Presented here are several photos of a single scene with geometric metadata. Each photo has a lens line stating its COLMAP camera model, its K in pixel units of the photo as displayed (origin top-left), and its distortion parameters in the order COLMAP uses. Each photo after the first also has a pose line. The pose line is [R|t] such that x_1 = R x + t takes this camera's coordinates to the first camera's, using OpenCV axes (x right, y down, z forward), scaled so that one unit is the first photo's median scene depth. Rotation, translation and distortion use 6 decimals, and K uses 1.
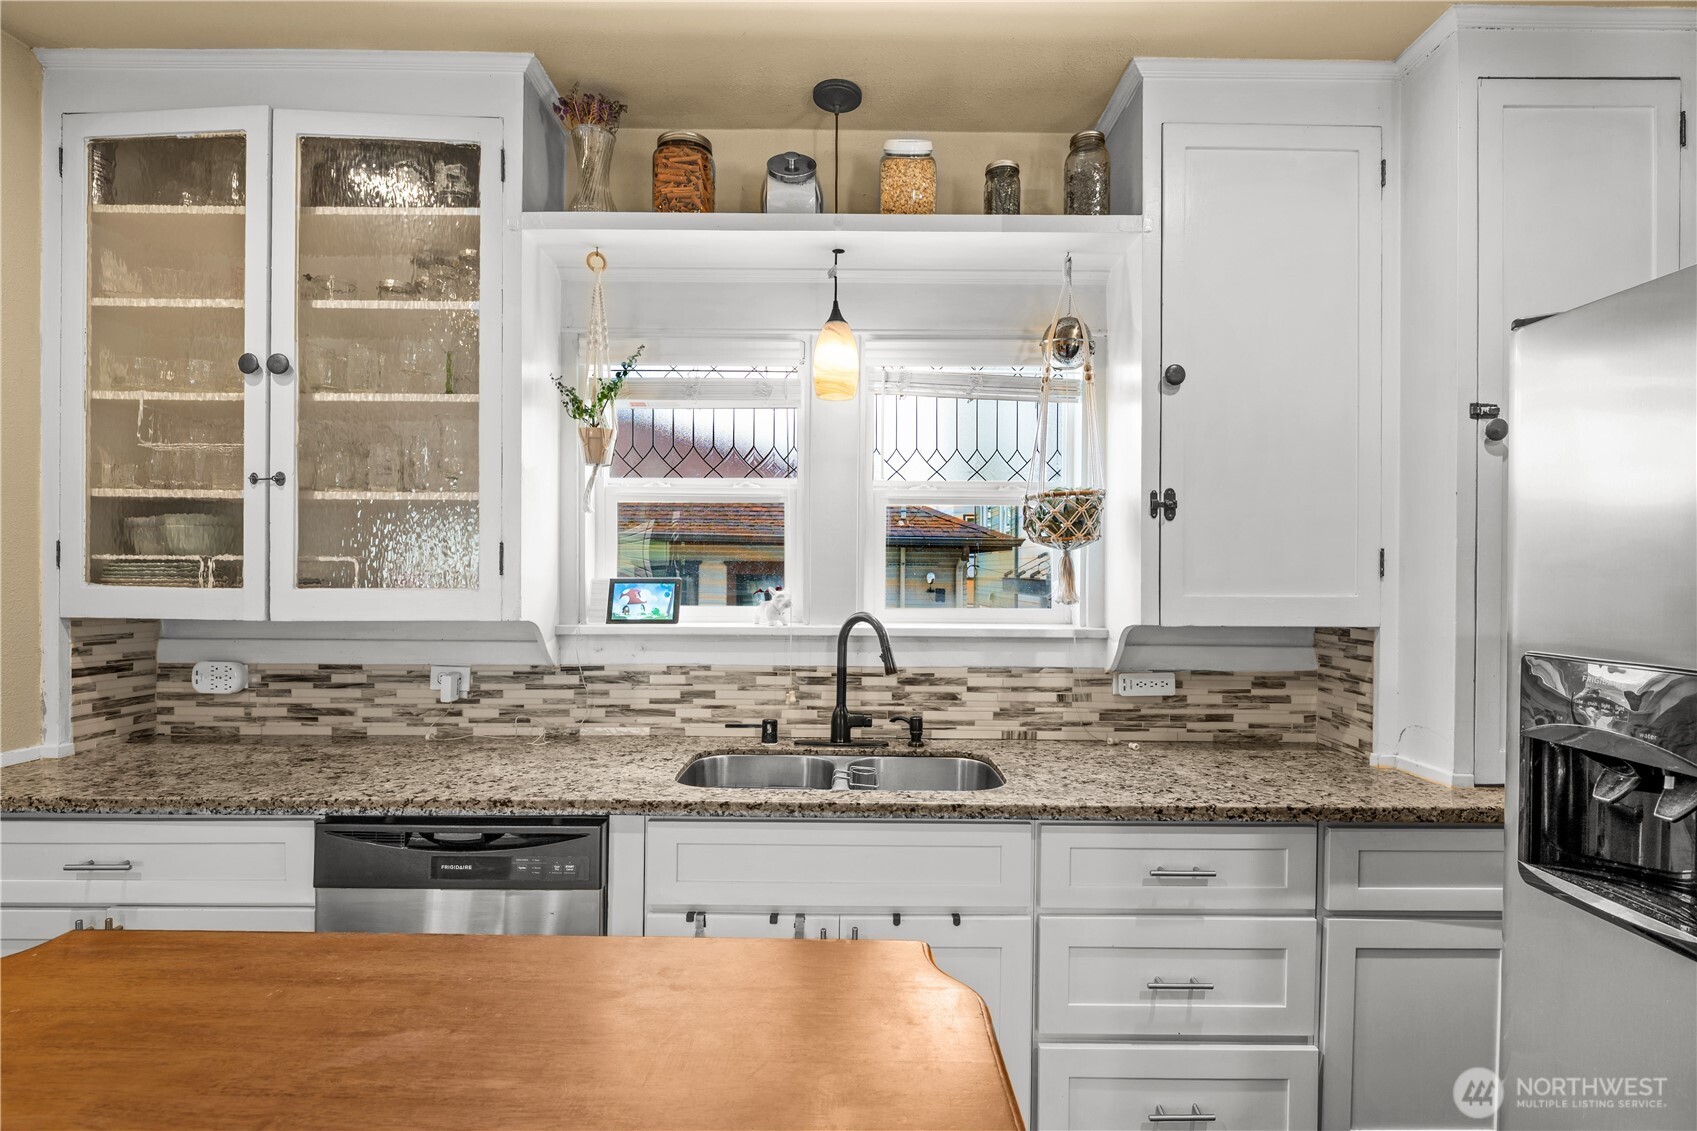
lens RADIAL K [[831.8, 0, 854.3], [0, 831.8, 575.6], [0, 0, 1]] dist [0.001806, -0.006339]
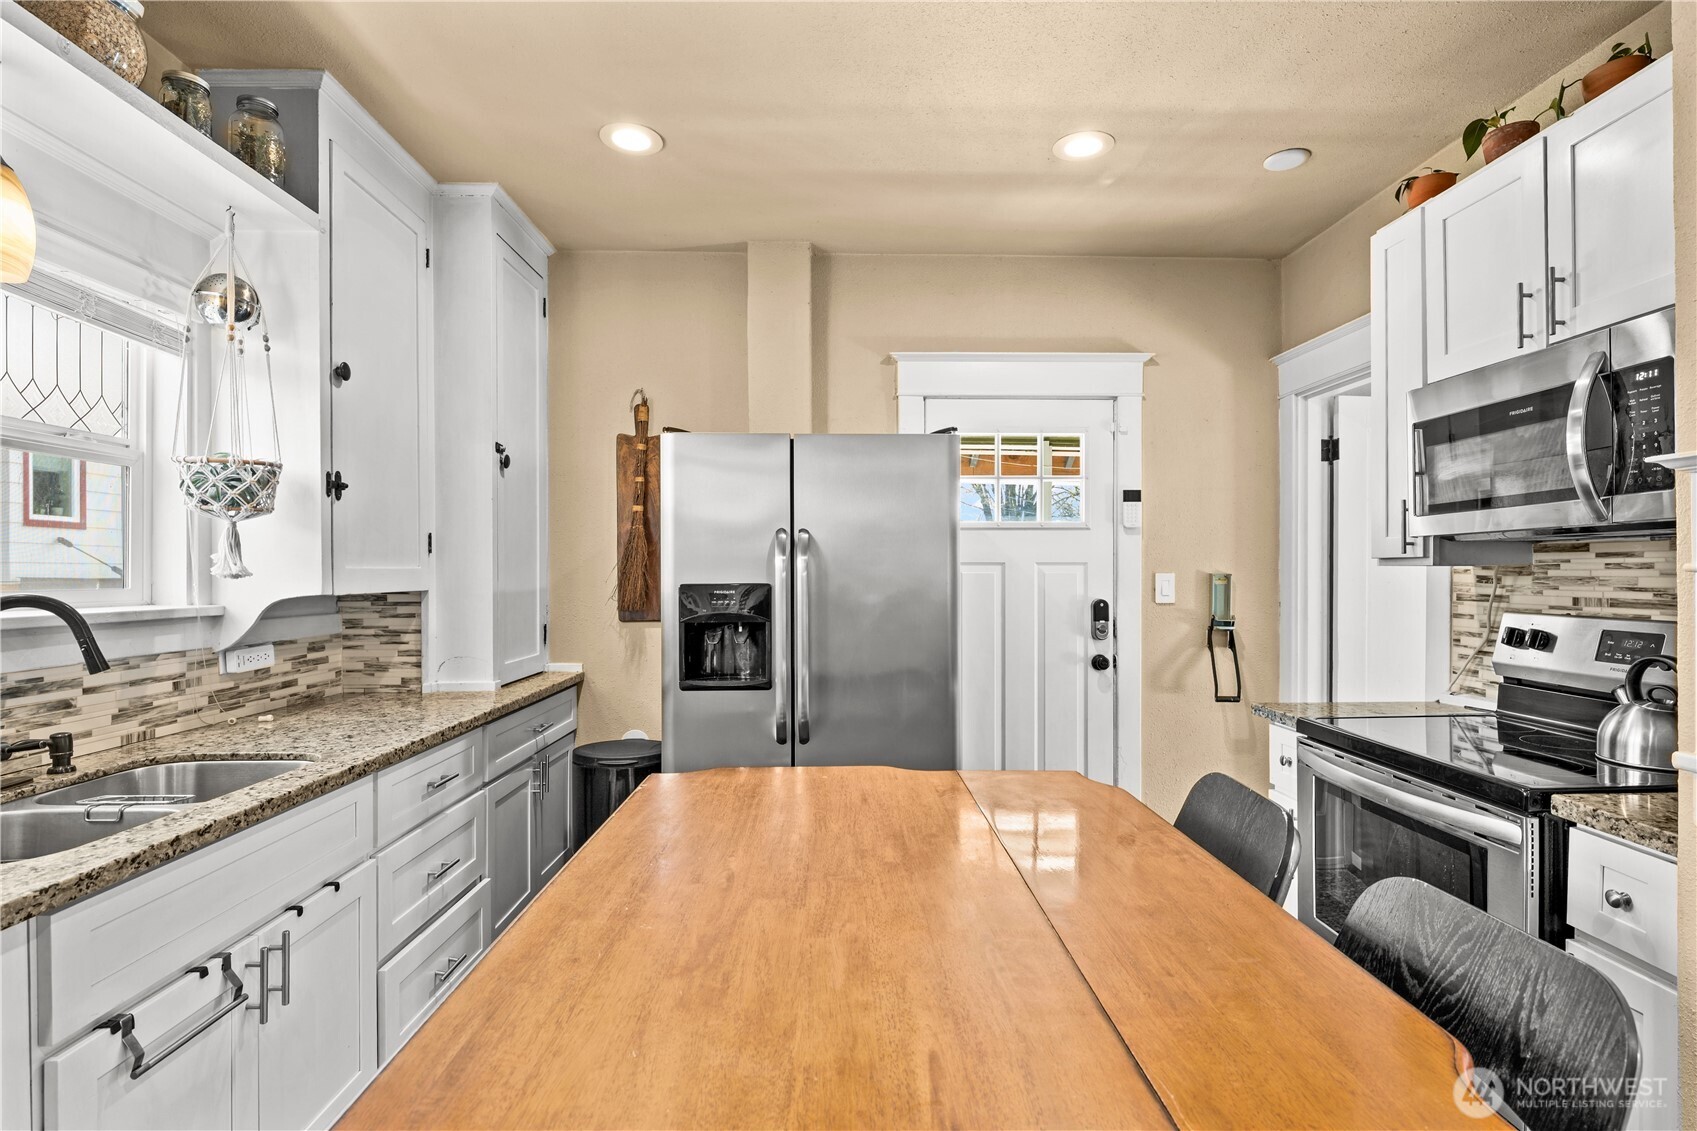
lens RADIAL K [[851.6, 0, 847.4], [0, 851.6, 573.1], [0, 0, 1]] dist [0.001370, -0.000084]
pose [[-0.023496, -0.007192, 0.999698, -0.714291], [0.006764, 0.999950, 0.007352, 0.025577], [-0.999701, 0.006934, -0.023446, 0.316233]]
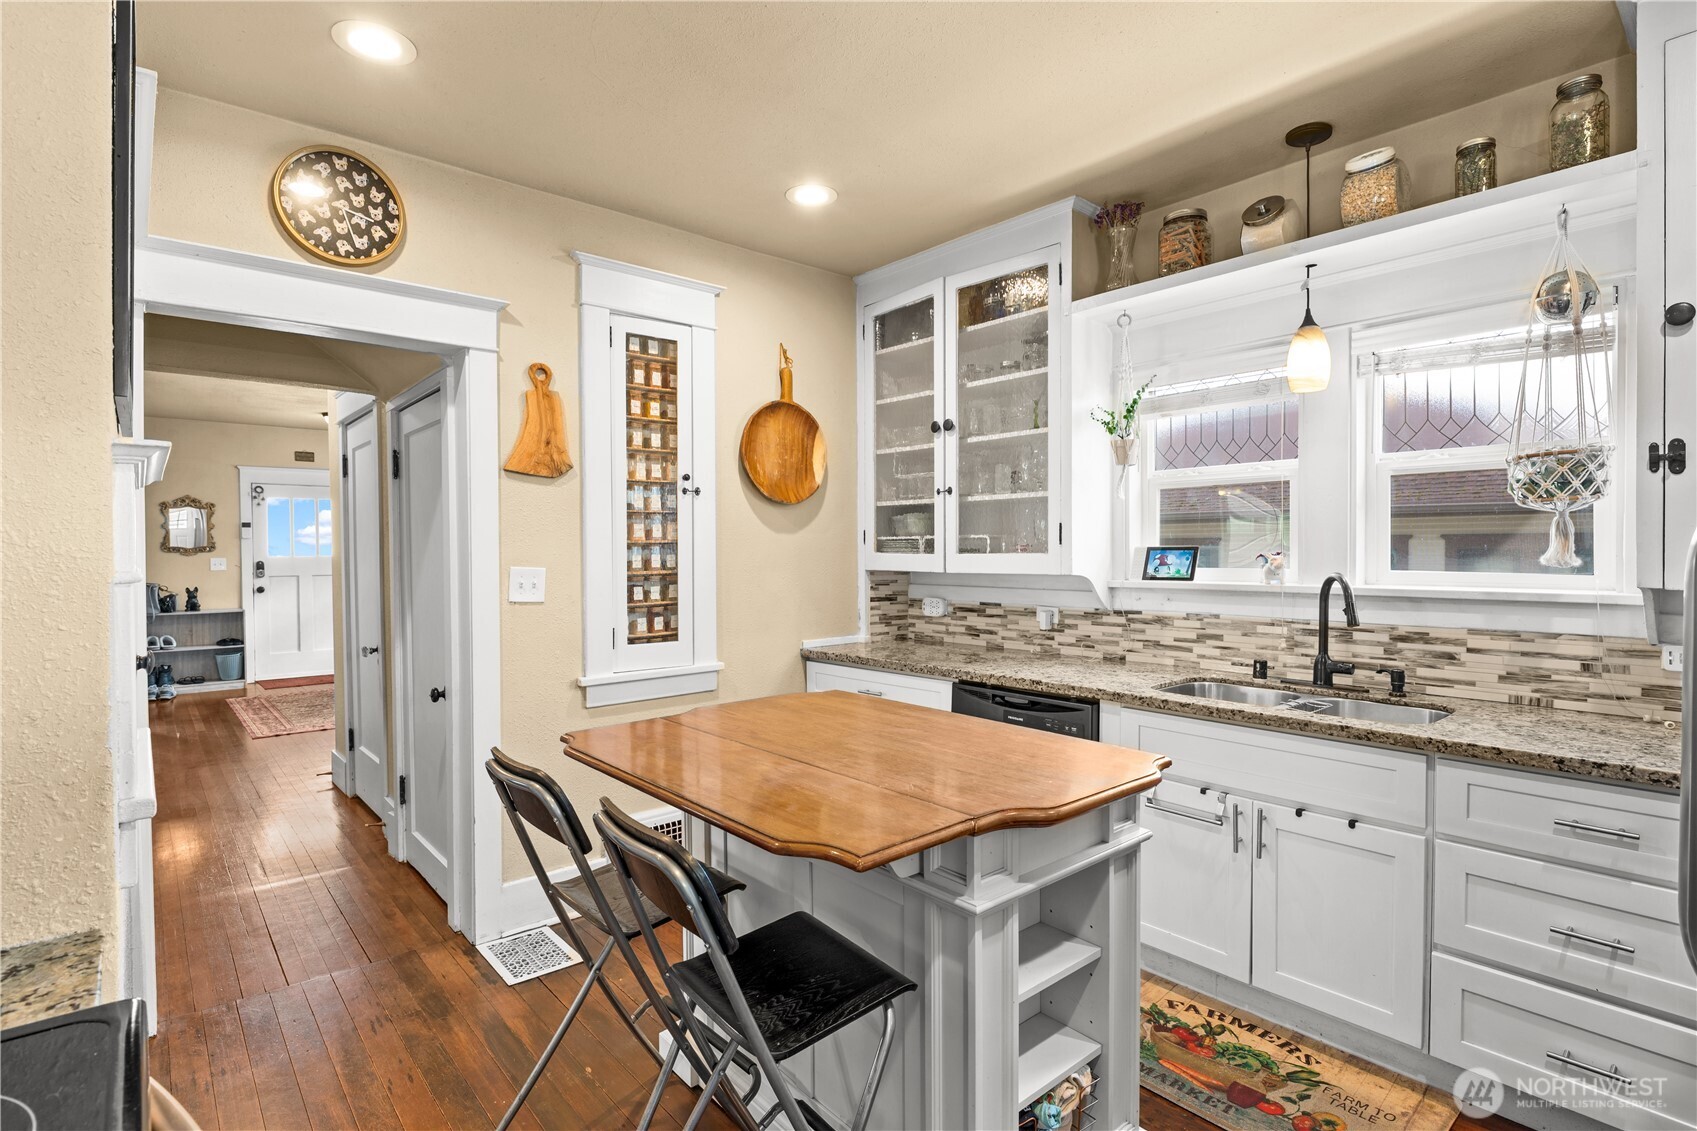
lens RADIAL K [[831.8, 0, 848.5], [0, 831.8, 565.5], [0, 0, 1]] dist [-0.003846, -0.001675]
pose [[0.650547, 0.004309, -0.759454, 0.437796], [0.003937, 0.999951, 0.009046, 0.020576], [0.759456, -0.008875, 0.650498, -0.259474]]
